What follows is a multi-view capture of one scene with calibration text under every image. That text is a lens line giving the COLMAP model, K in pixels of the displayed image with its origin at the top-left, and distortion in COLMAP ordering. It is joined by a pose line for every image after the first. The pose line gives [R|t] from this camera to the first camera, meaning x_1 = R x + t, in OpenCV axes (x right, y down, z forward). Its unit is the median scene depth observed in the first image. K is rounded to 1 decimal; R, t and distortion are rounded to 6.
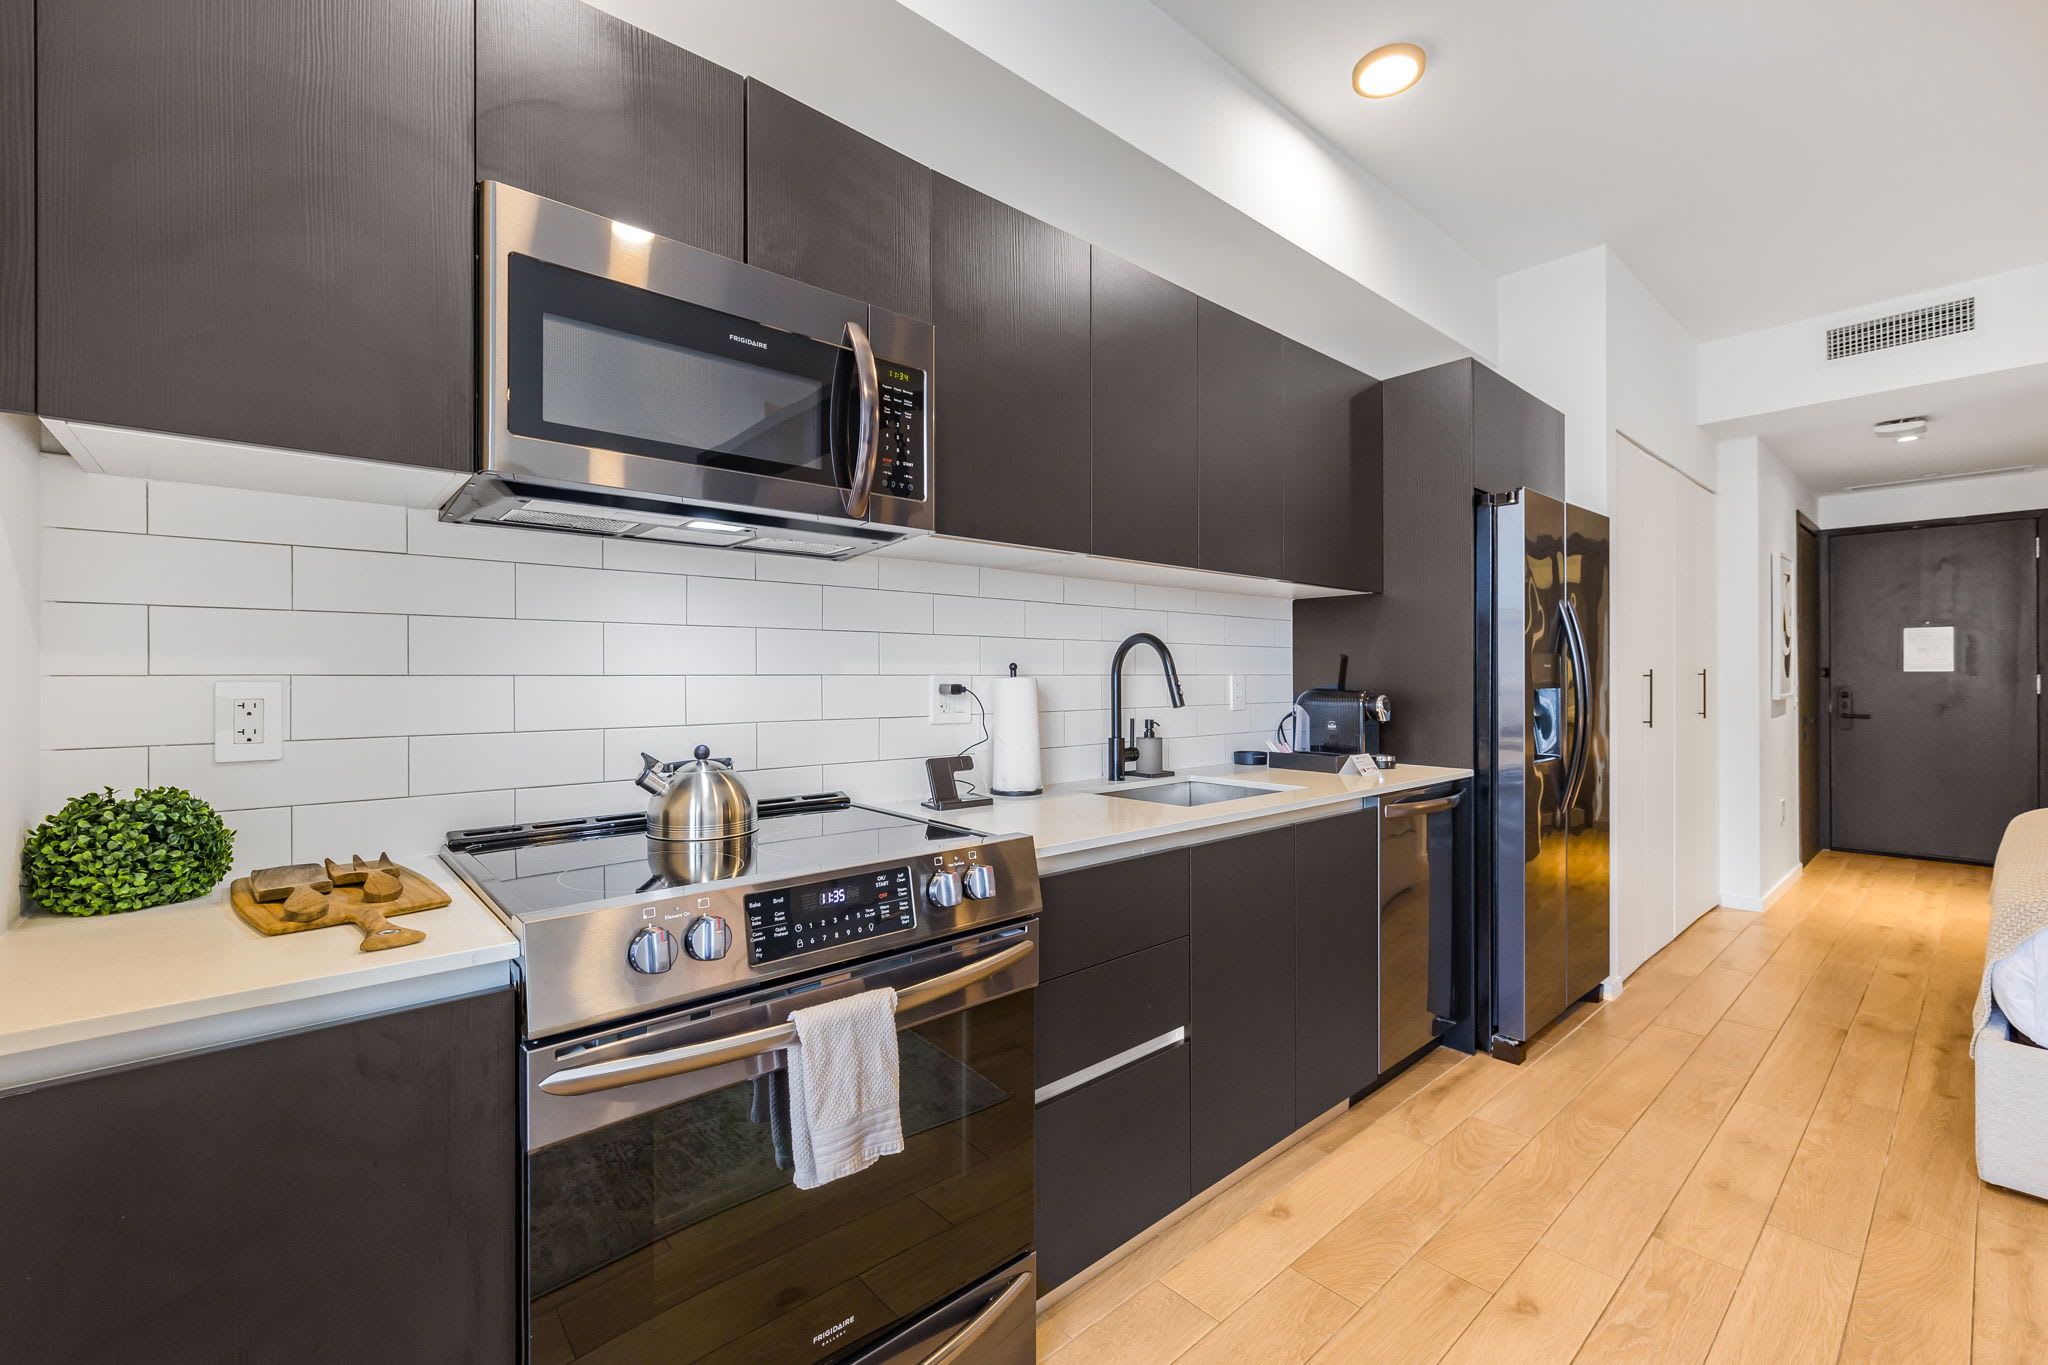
lens RADIAL K [[854.0, 0, 1025.1], [0, 854.0, 675.4], [0, 0, 1]] dist [-0.000224, -0.000037]
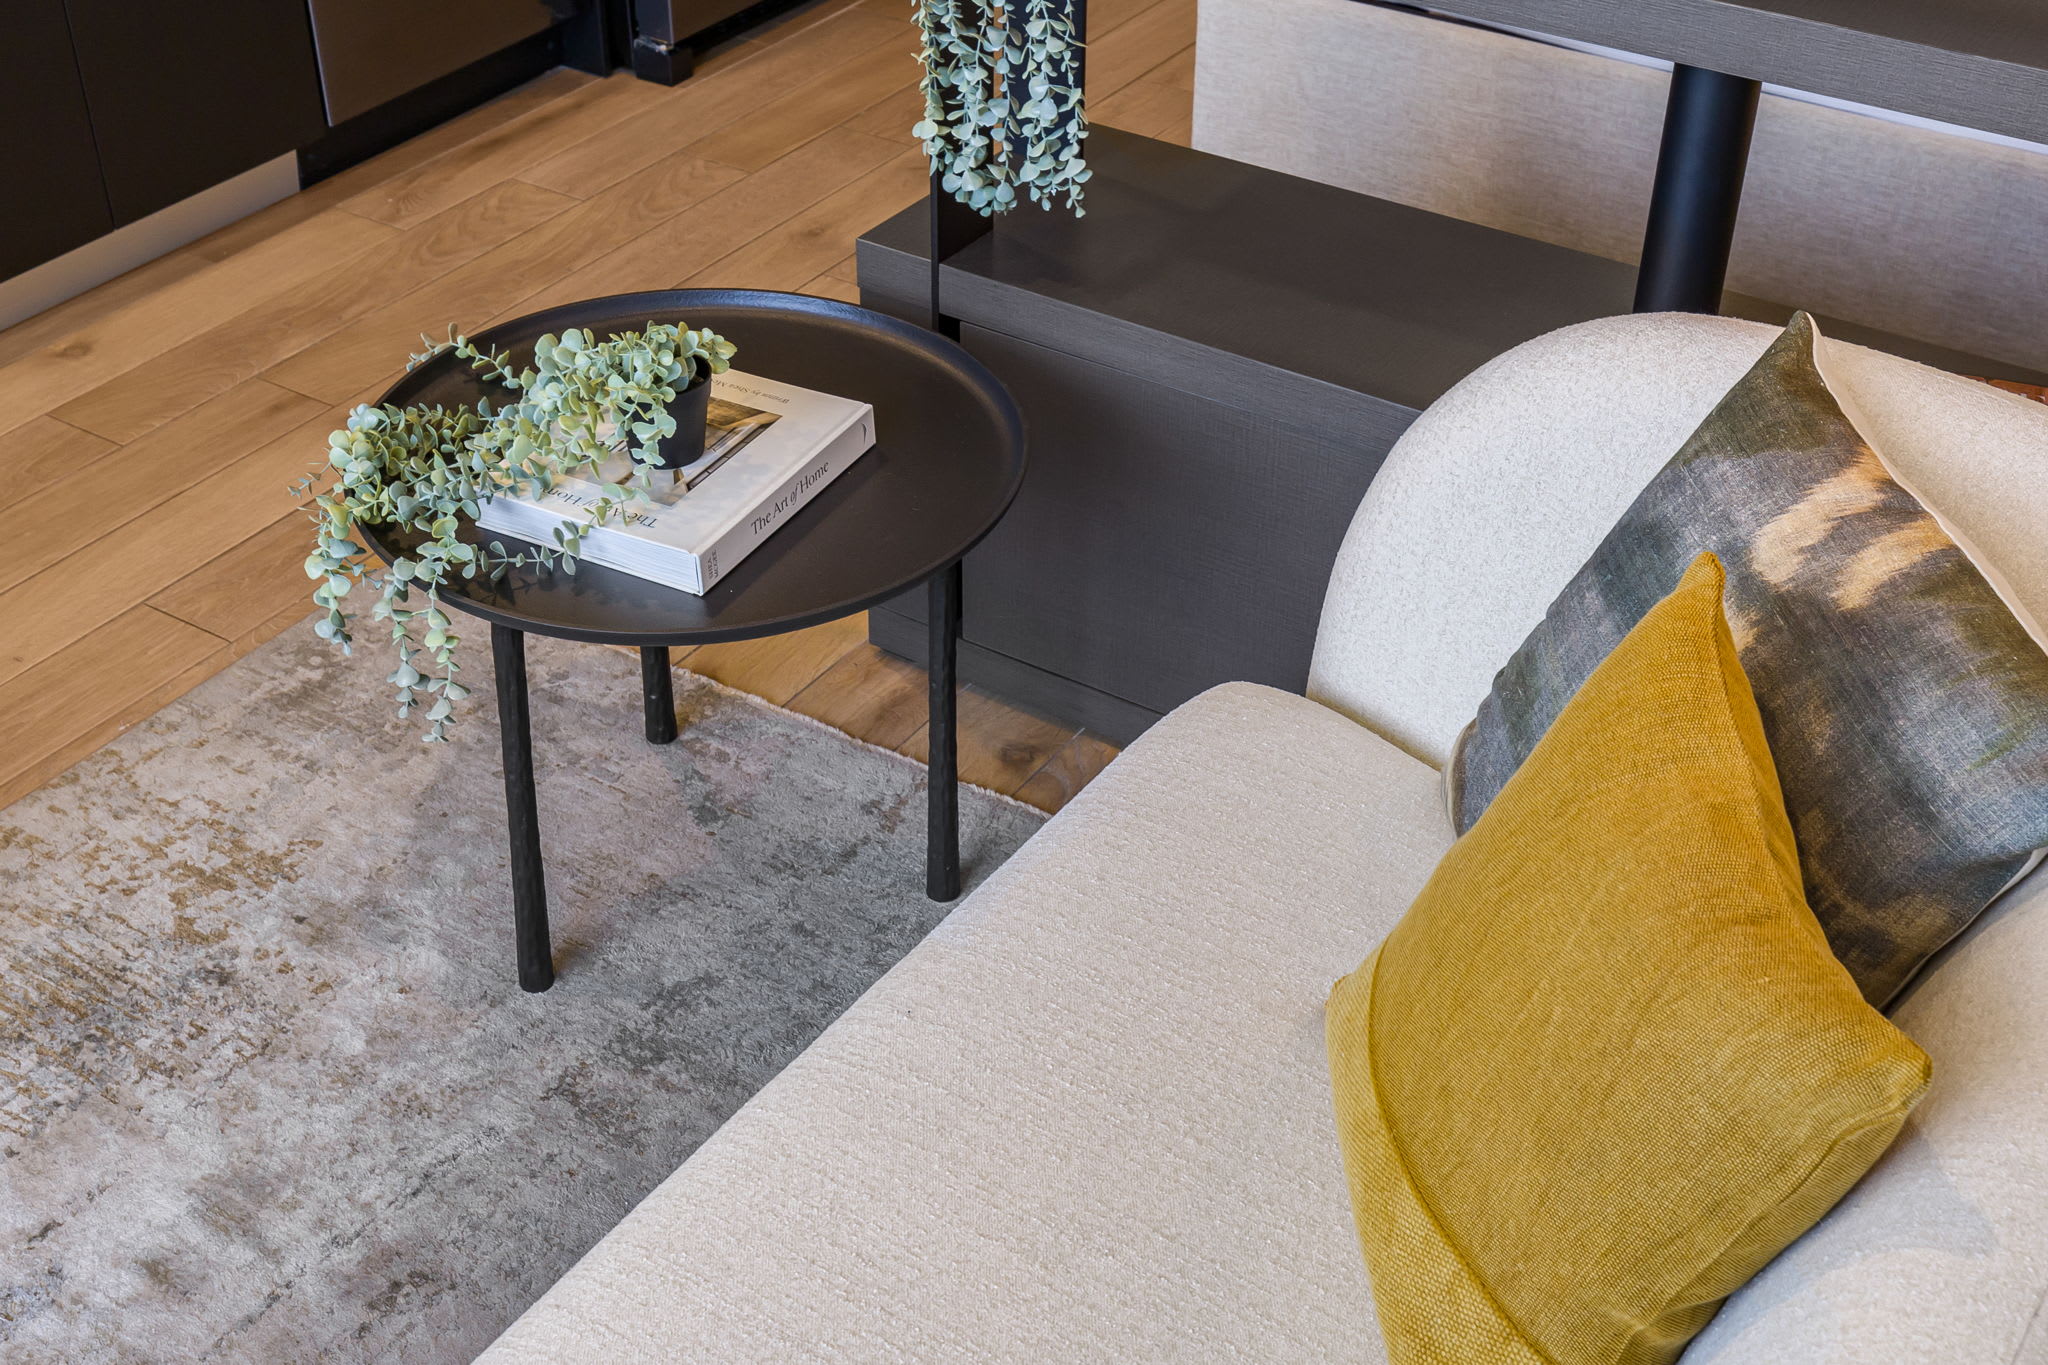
lens RADIAL K [[2466.3, 0, 1024.0], [0, 2466.3, 682.5], [0, 0, 1]] dist [0.004825, 0.001099]
pose [[0.962324, -0.154048, 0.224058, 0.526361], [-0.007278, 0.809139, 0.587573, -0.240617], [-0.271808, -0.567066, 0.777532, -0.731160]]
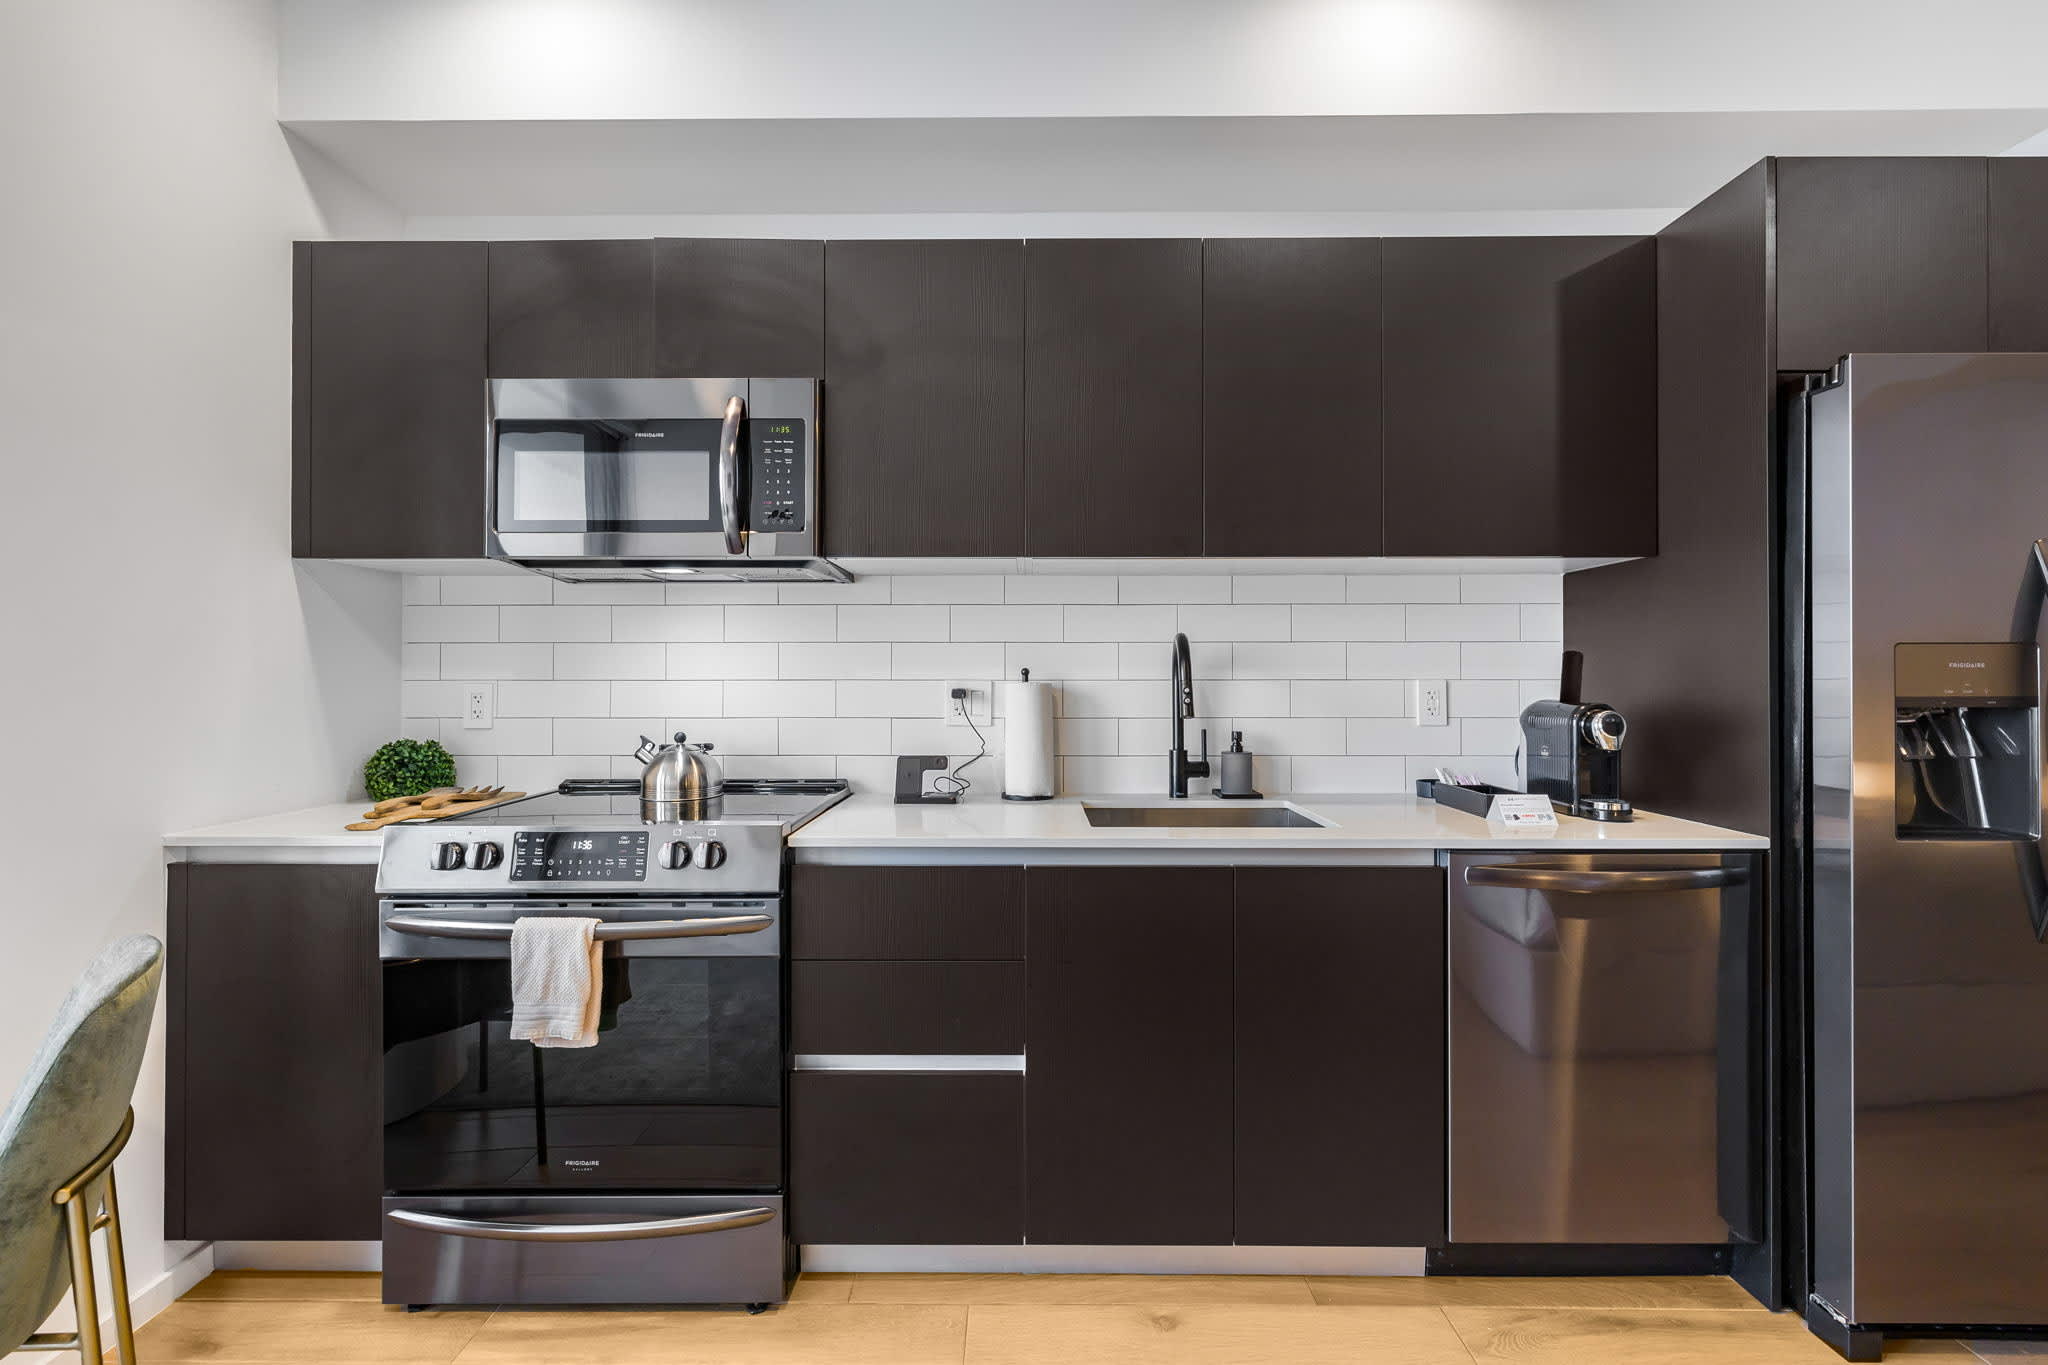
lens RADIAL K [[864.9, 0, 1023.3], [0, 864.9, 674.0], [0, 0, 1]] dist [0.000913, -0.000012]
pose [[0.748578, -0.001059, -0.663046, 0.761360], [0.000107, 0.999999, -0.001477, -0.007004], [0.663047, 0.001035, 0.748577, 0.271078]]
